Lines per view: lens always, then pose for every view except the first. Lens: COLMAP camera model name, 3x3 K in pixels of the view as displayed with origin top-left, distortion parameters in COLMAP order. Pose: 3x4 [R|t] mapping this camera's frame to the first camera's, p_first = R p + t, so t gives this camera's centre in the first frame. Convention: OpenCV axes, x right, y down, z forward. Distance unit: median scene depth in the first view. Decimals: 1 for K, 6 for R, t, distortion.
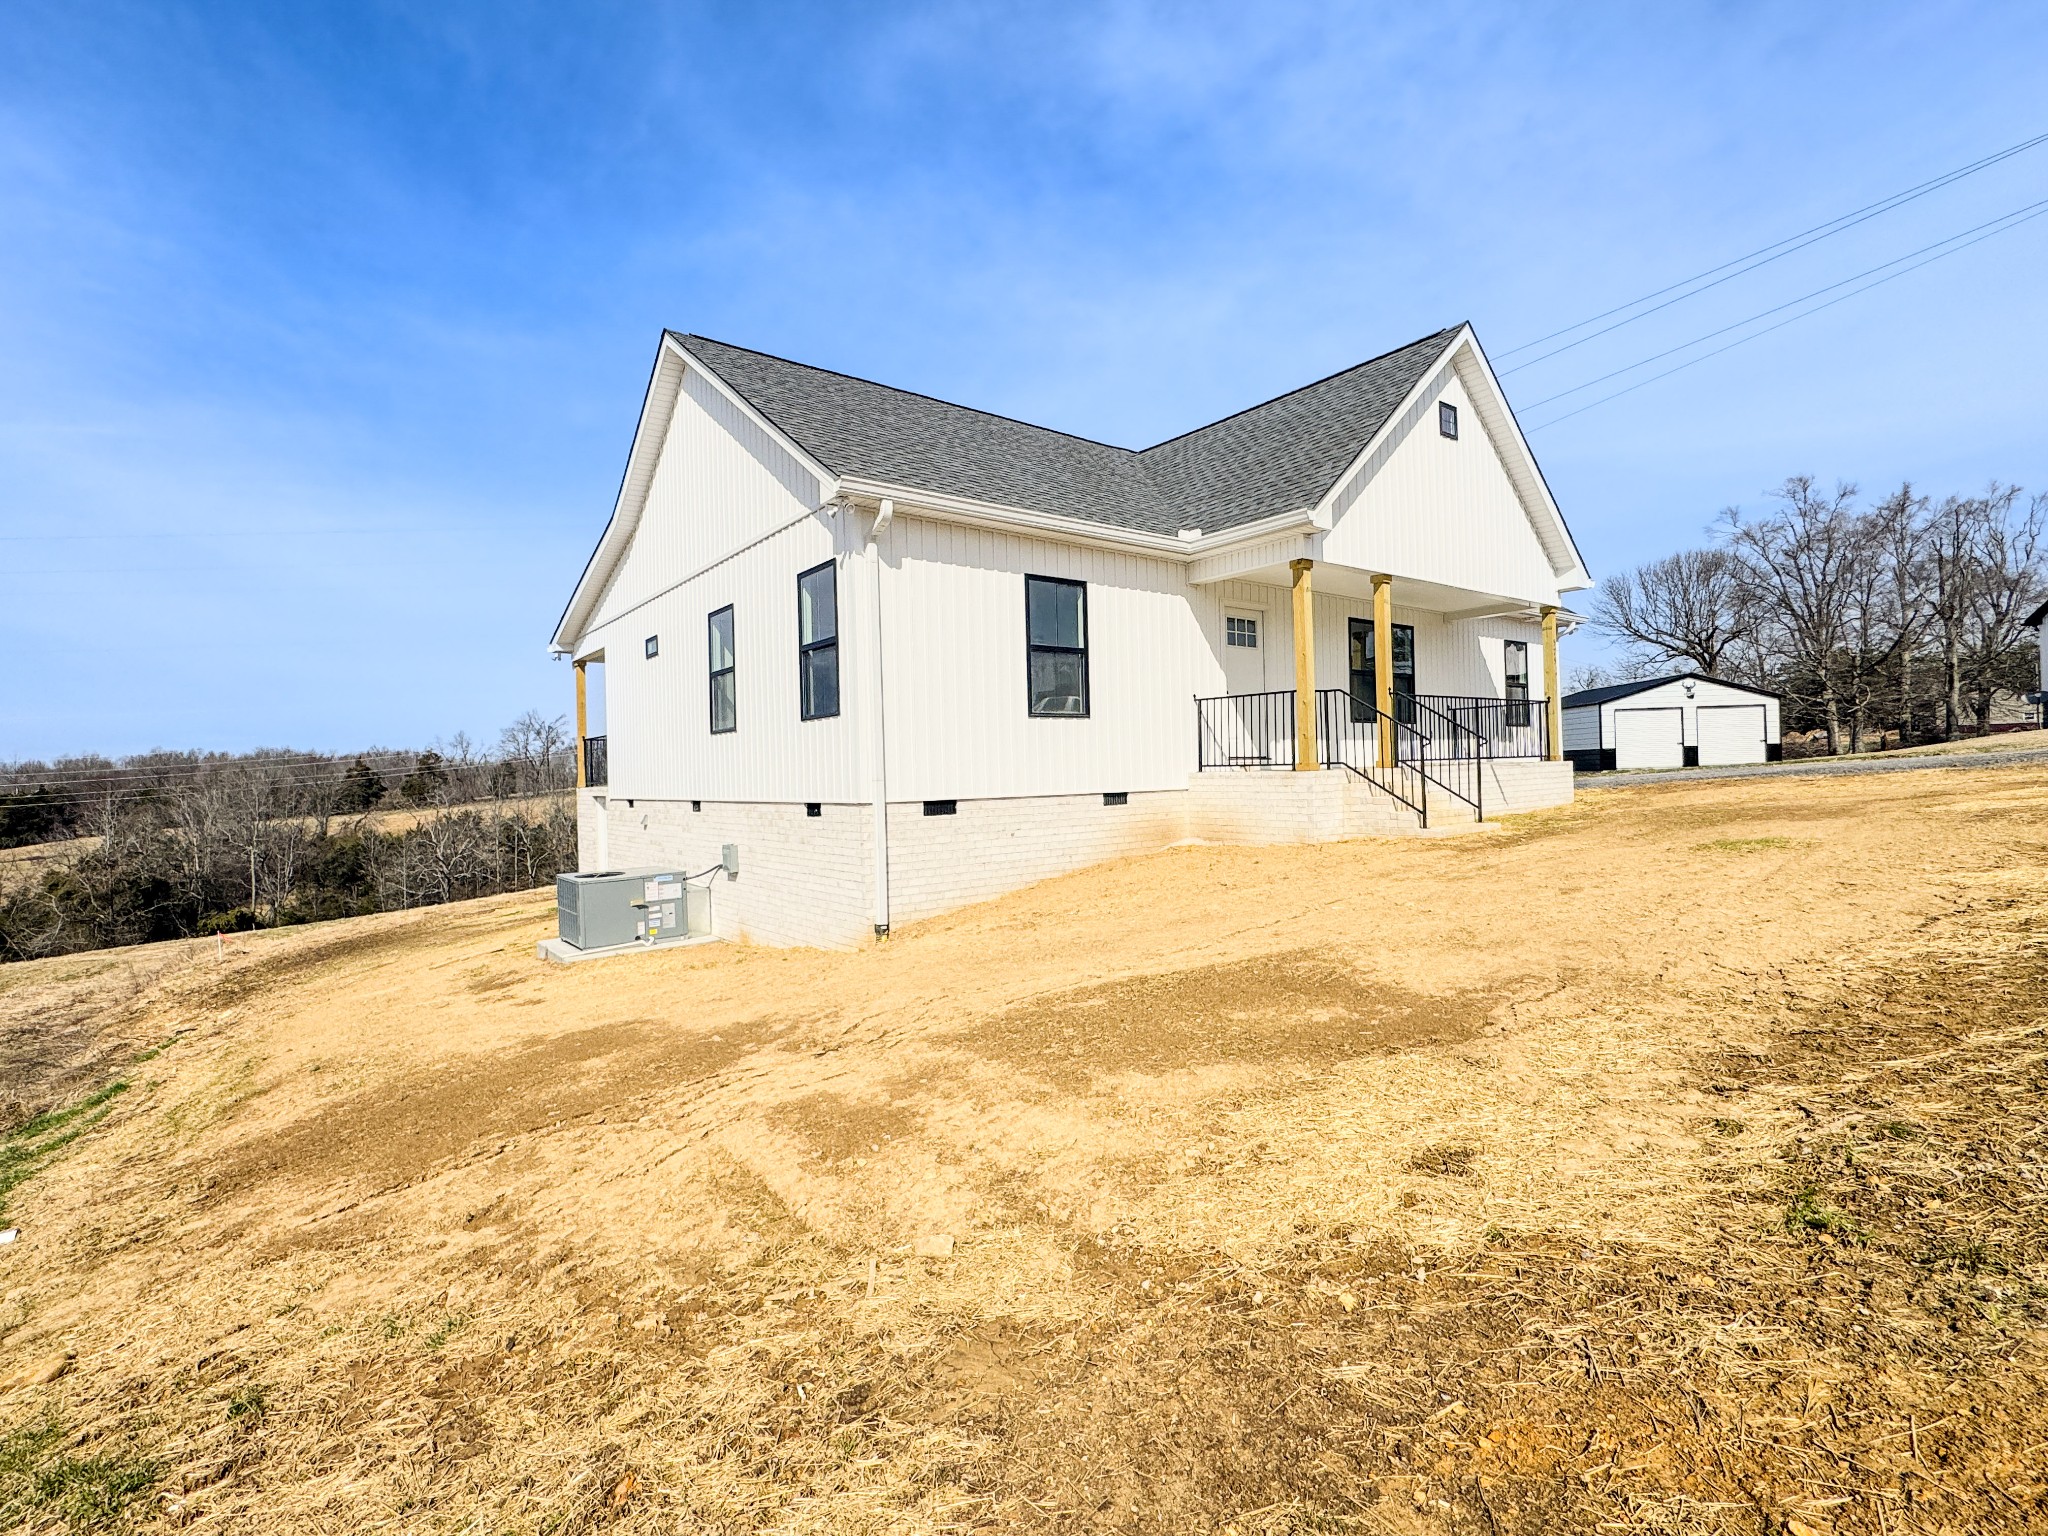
lens RADIAL K [[942.8, 0, 1024.9], [0, 942.8, 770.0], [0, 0, 1]] dist [-0.005632, 0.001842]
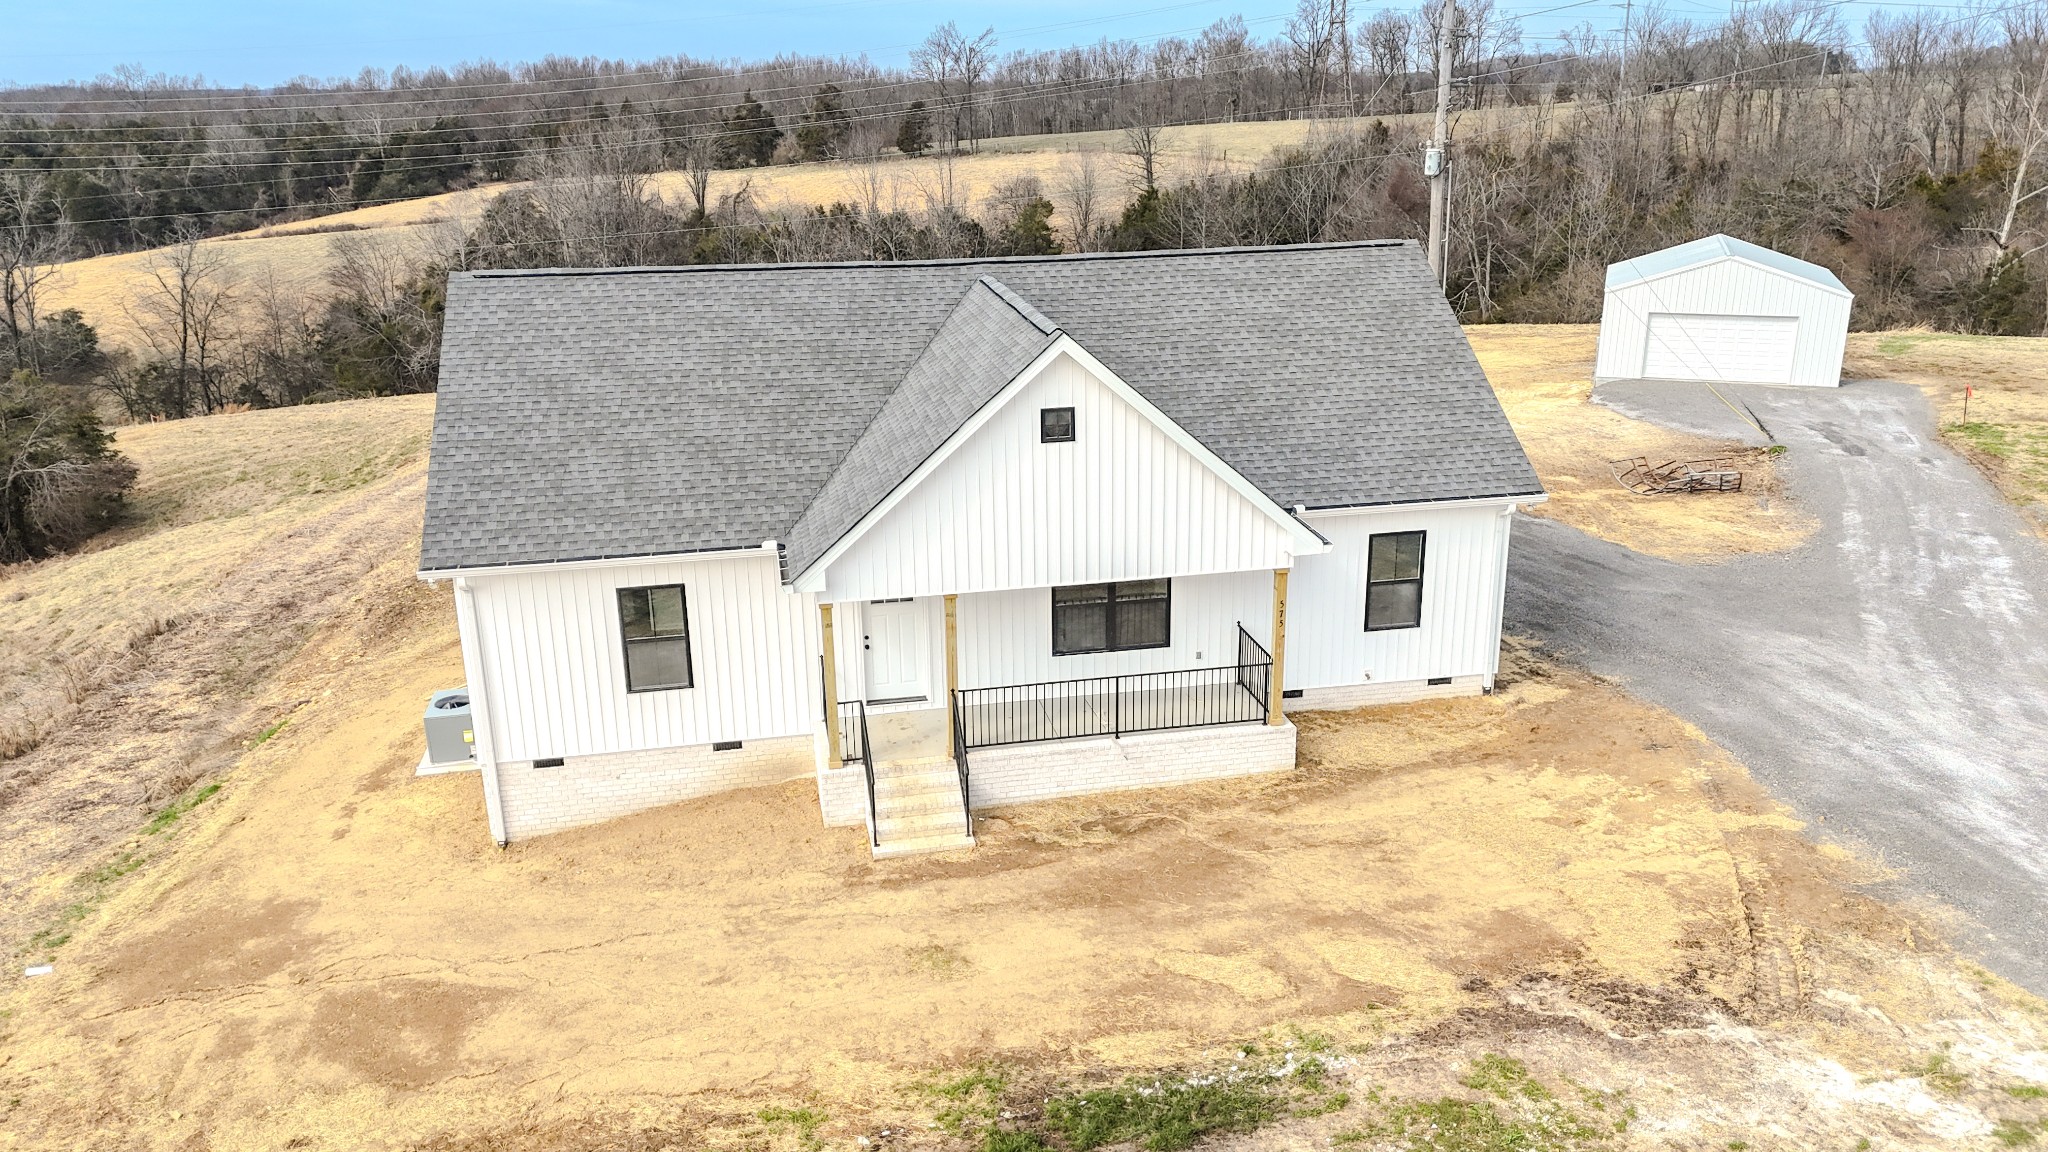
lens RADIAL K [[1496.1, 0, 1027.9], [0, 1496.1, 576.7], [0, 0, 1]] dist [0.082622, -0.086724]
pose [[0.891316, 0.153741, -0.426520, 2.439254], [-0.007900, 0.945875, 0.324435, -1.596328], [0.453314, -0.285804, 0.844288, -0.802685]]
